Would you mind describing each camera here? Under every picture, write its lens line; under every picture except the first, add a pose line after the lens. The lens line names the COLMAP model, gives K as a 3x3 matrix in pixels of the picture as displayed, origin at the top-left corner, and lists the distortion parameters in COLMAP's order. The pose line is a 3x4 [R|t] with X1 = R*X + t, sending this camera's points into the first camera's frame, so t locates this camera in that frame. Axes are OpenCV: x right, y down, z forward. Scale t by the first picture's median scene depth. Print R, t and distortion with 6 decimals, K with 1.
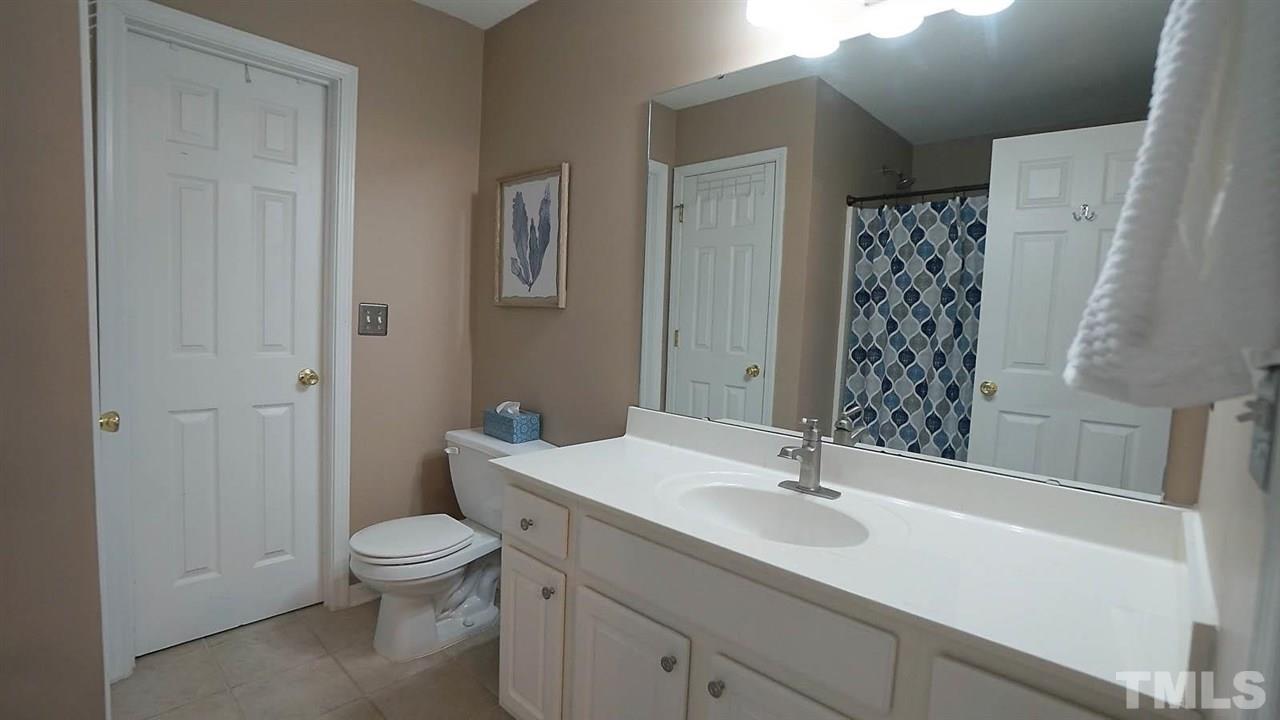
lens RADIAL K [[586.5, 0, 630.1], [0, 586.5, 358.1], [0, 0, 1]] dist [-0.064242, 0.027454]
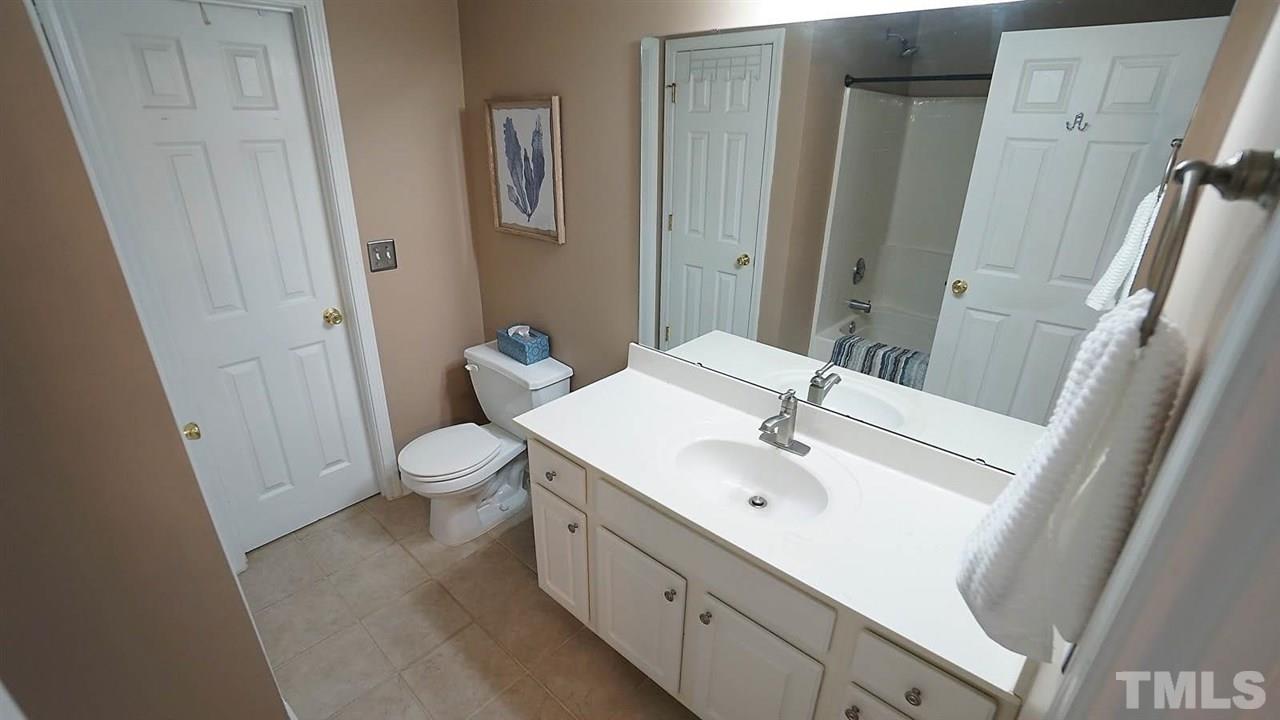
lens RADIAL K [[564.6, 0, 632.6], [0, 564.6, 357.5], [0, 0, 1]] dist [-0.069809, 0.025120]
pose [[0.999283, -0.037474, 0.005389, -0.002961], [0.033703, 0.945362, 0.324276, -0.205060], [-0.017247, -0.323862, 0.945947, -0.019550]]
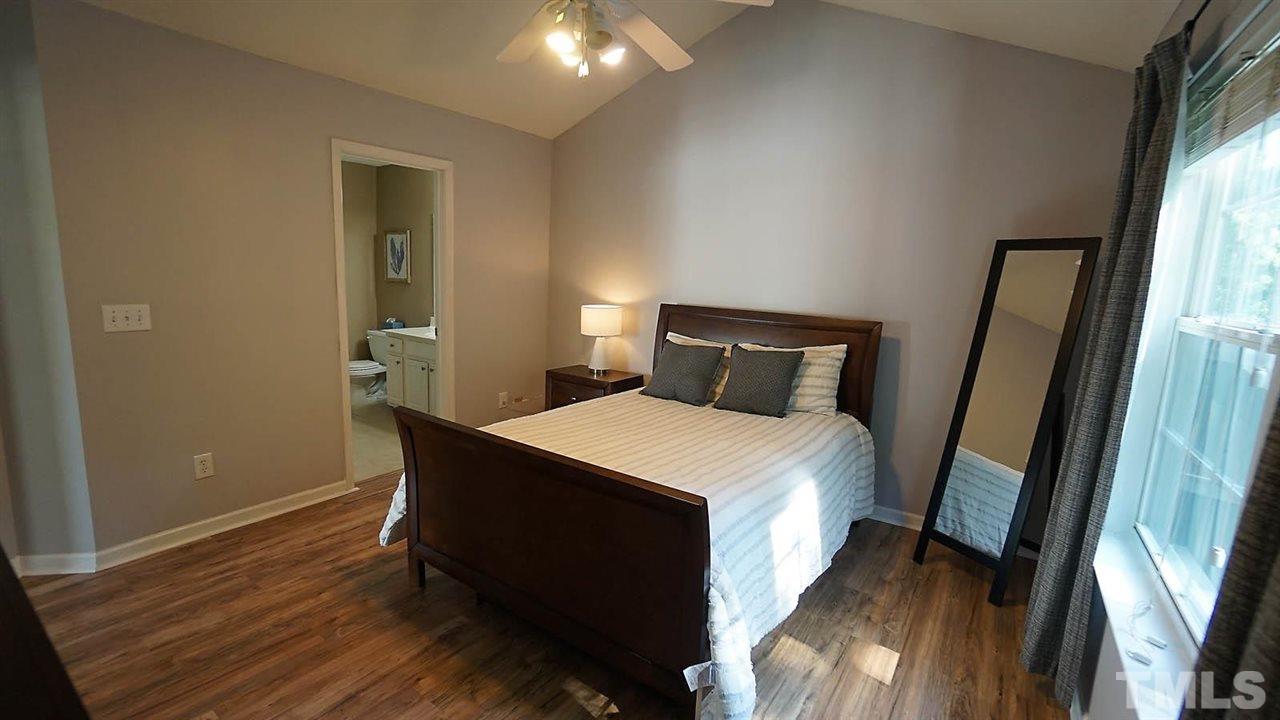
lens RADIAL K [[564.6, 0, 632.6], [0, 564.6, 357.5], [0, 0, 1]] dist [-0.069809, 0.025120]
pose [[0.988429, -0.022722, 0.149975, 0.496190], [0.010736, 0.996717, 0.080249, 0.062121], [-0.151306, -0.077710, 0.985428, -1.688893]]
